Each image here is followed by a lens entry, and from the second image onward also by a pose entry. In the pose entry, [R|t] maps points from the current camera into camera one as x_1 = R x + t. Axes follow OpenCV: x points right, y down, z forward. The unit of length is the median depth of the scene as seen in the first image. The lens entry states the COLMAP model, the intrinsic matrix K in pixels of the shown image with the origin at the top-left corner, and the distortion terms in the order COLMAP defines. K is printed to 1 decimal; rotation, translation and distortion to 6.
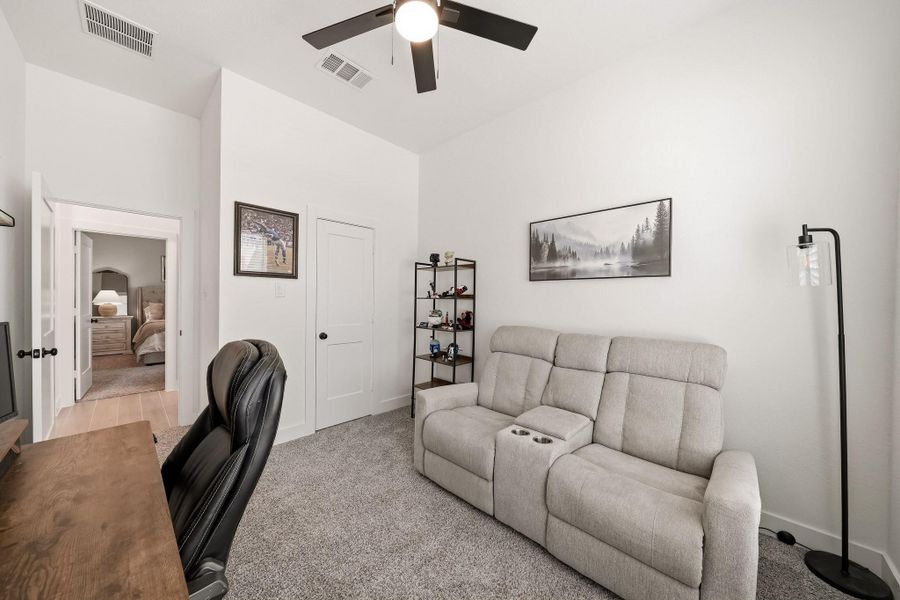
lens RADIAL K [[310.6, 0, 447.0], [0, 310.6, 299.8], [0, 0, 1]] dist [0.000400, -0.000037]
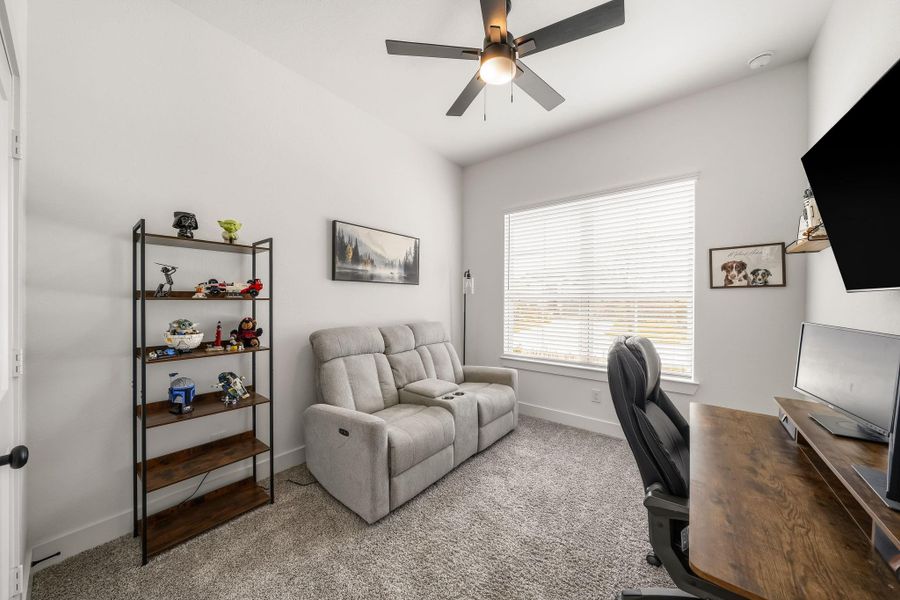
lens RADIAL K [[310.6, 0, 447.0], [0, 310.6, 299.8], [0, 0, 1]] dist [0.000400, -0.000037]
pose [[-0.081199, -0.008466, 0.996662, -0.787608], [0.001694, 0.999961, 0.008632, -0.007880], [-0.996696, 0.002389, -0.081181, 0.791083]]
